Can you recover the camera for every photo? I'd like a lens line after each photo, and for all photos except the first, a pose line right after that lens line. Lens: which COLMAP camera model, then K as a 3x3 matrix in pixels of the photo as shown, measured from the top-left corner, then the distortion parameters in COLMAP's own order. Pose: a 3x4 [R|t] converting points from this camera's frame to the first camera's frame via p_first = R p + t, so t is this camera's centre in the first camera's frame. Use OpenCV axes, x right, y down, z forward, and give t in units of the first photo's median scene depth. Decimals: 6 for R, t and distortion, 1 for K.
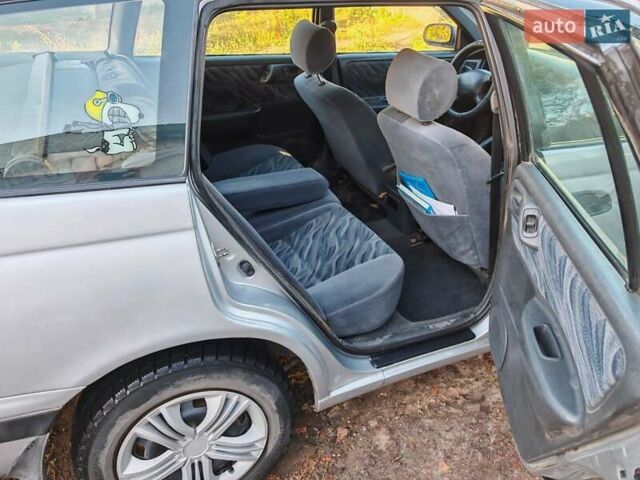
lens RADIAL K [[528.7, 0, 320.0], [0, 528.7, 240.0], [0, 0, 1]] dist [0.035786, -0.103907]
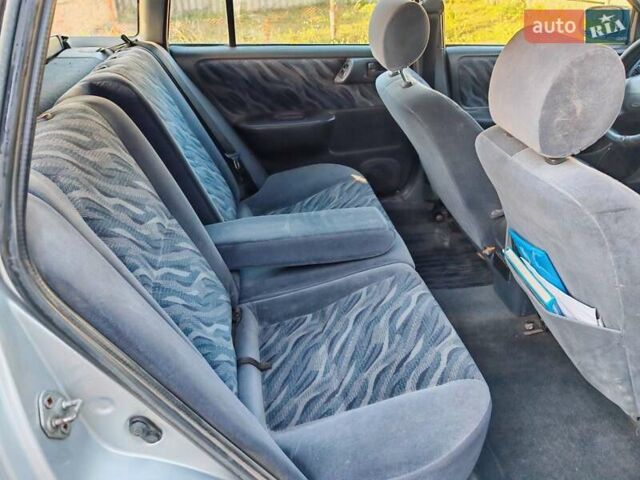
lens RADIAL K [[539.7, 0, 319.2], [0, 539.7, 226.1], [0, 0, 1]] dist [0.100390, -0.179561]
pose [[0.967454, 0.091347, -0.235982, 0.087163], [-0.099885, 0.994698, -0.024458, -0.095903], [0.232497, 0.047233, 0.971450, 0.334831]]
